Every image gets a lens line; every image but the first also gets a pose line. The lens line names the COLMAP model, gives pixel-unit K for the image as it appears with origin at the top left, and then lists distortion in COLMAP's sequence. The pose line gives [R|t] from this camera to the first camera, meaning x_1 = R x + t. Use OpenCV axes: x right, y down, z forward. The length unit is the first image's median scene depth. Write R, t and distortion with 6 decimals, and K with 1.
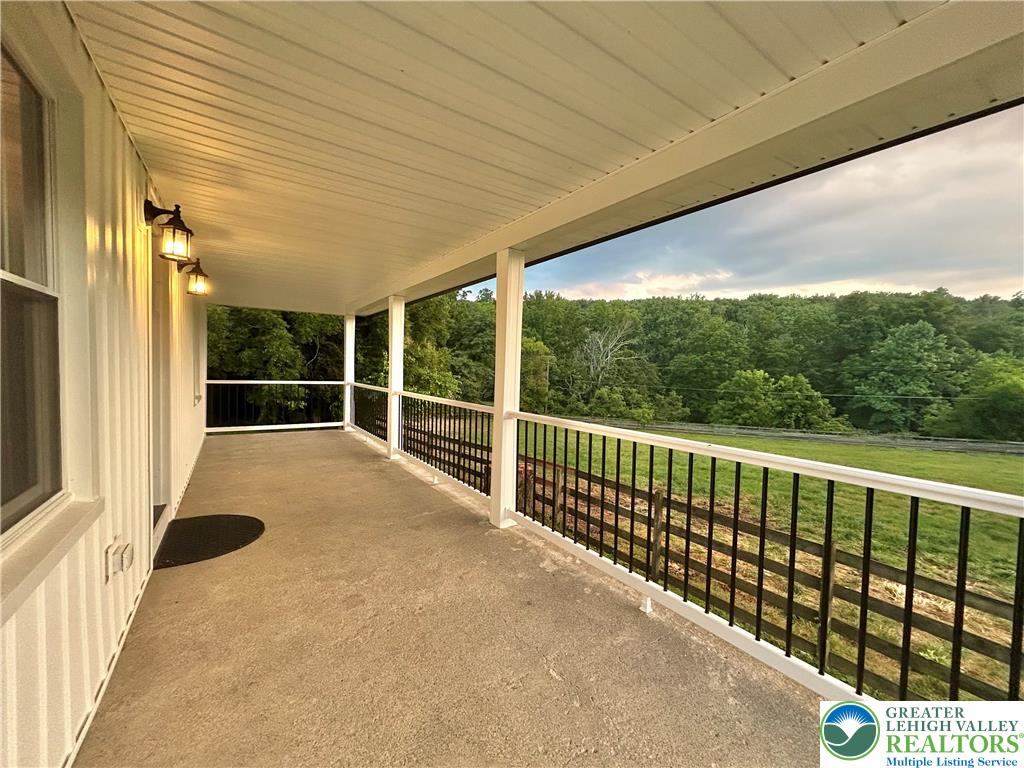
lens RADIAL K [[409.9, 0, 512.9], [0, 409.9, 385.9], [0, 0, 1]] dist [0.002540, -0.000190]
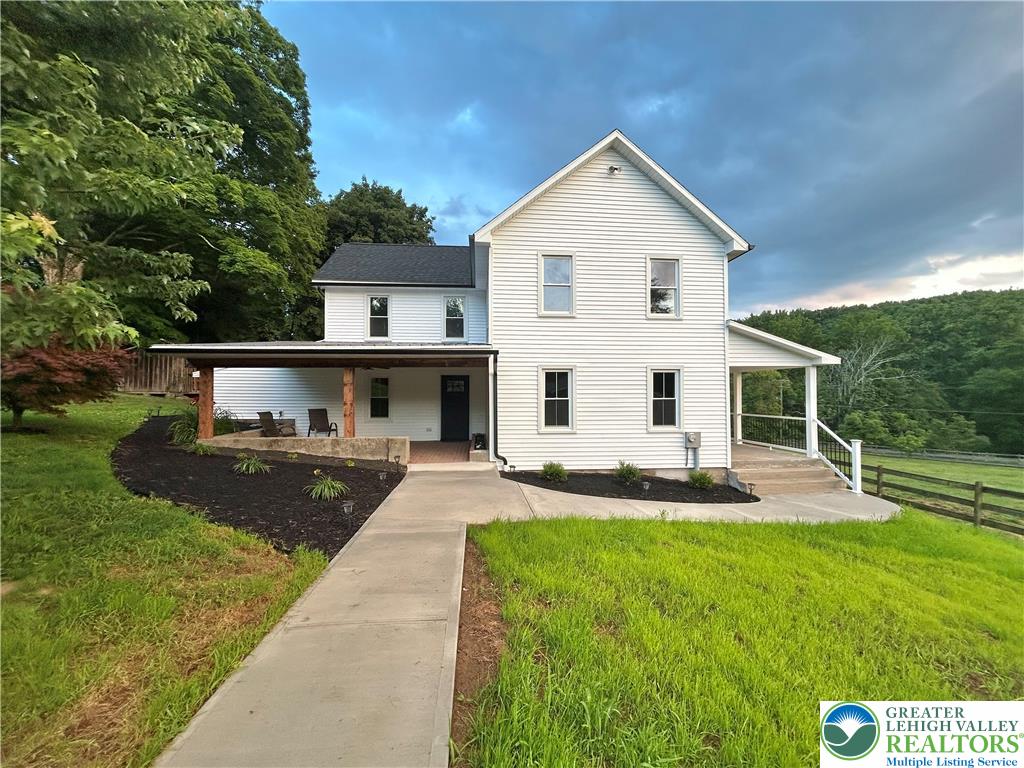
lens RADIAL K [[409.9, 0, 515.8], [0, 409.9, 382.5], [0, 0, 1]] dist [0.002540, -0.000190]
pose [[0.877491, -0.040634, -0.477869, 0.000197], [0.005549, 0.997198, -0.074604, 0.002101], [0.479561, 0.062813, 0.875258, -0.126717]]
